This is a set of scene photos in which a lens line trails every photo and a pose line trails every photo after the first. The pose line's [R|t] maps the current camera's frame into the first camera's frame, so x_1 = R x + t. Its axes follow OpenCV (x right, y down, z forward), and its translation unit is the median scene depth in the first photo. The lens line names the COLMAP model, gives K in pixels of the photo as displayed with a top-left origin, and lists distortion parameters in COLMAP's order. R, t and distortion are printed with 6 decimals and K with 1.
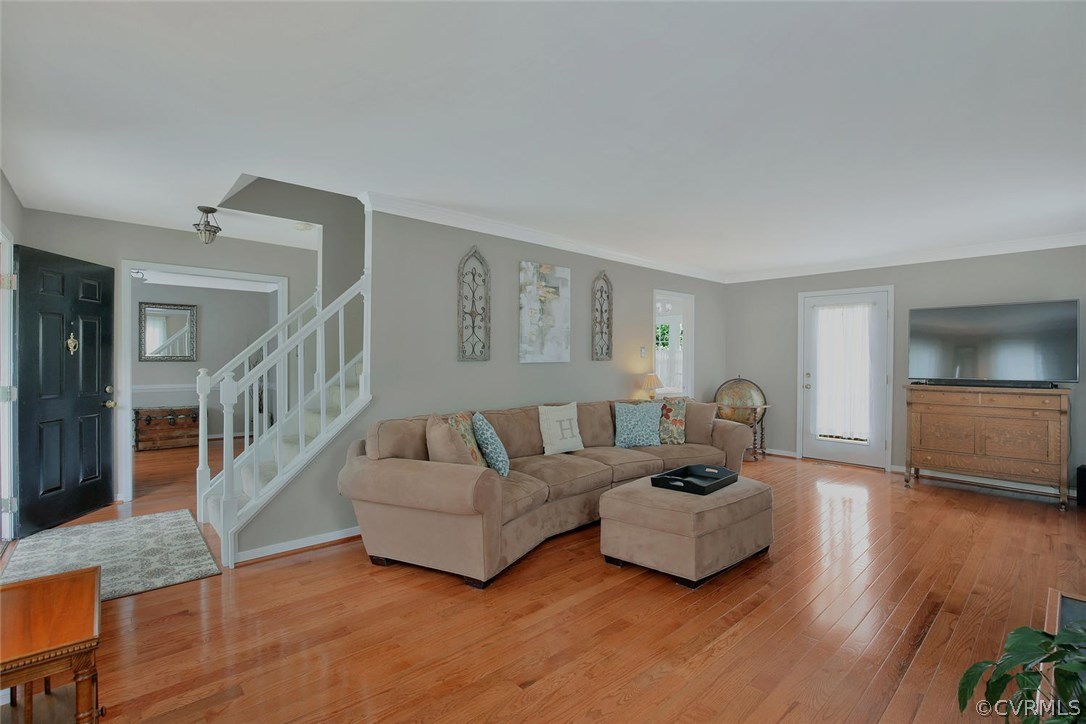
lens RADIAL K [[493.2, 0, 543.0], [0, 493.2, 362.0], [0, 0, 1]] dist [-0.023406, 0.001388]
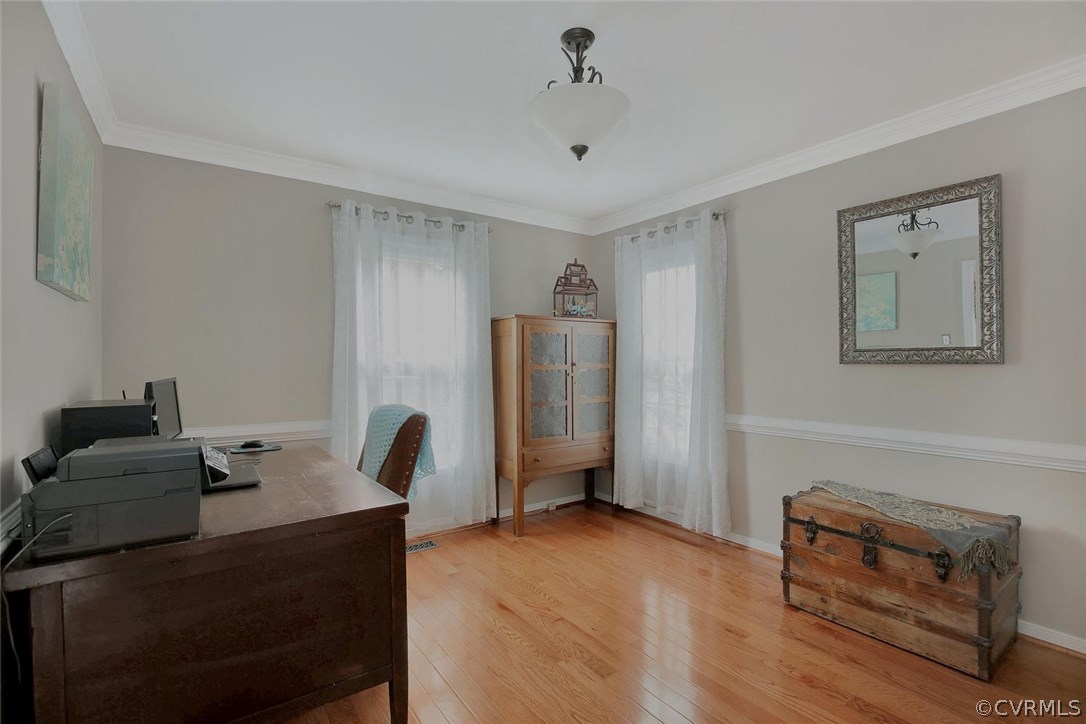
lens RADIAL K [[493.2, 0, 543.0], [0, 493.2, 362.0], [0, 0, 1]] dist [-0.023406, 0.001388]
pose [[-0.104797, -0.012677, -0.994413, -0.709884], [-0.004961, 0.999913, -0.012224, 0.005729], [0.994481, 0.003653, -0.104851, 1.365753]]
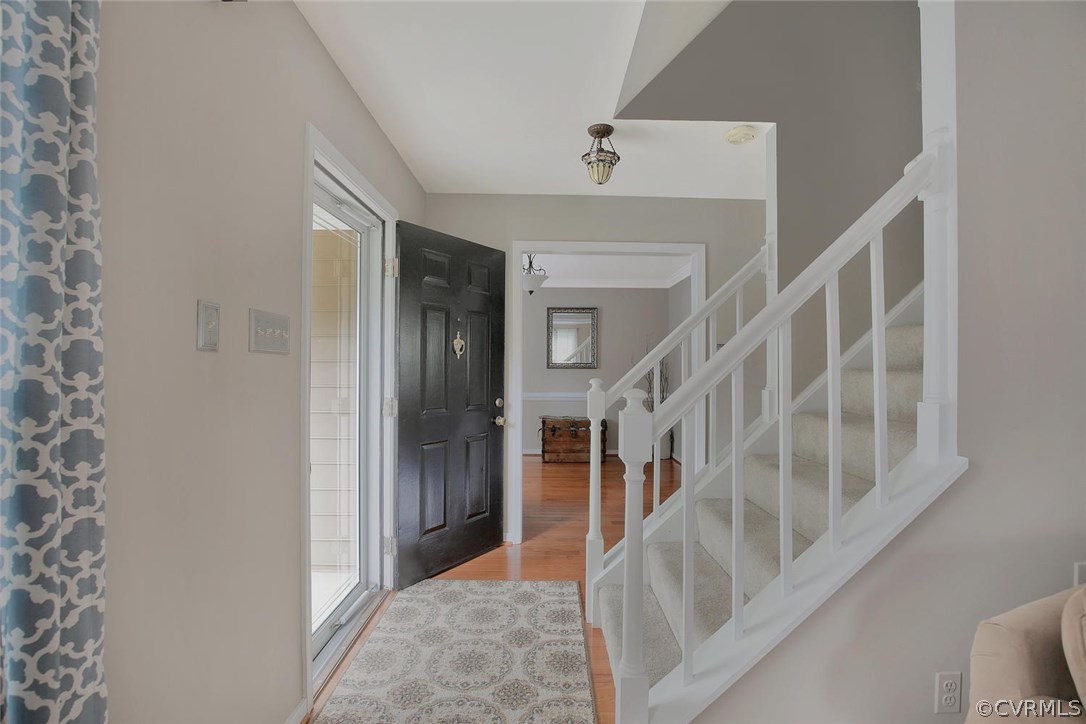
lens RADIAL K [[493.2, 0, 543.0], [0, 493.2, 362.0], [0, 0, 1]] dist [-0.023406, 0.001388]
pose [[0.739904, -0.005599, -0.672690, -0.292784], [-0.005859, 0.999874, -0.014767, 0.000932], [0.672687, 0.014867, 0.739777, 0.444475]]
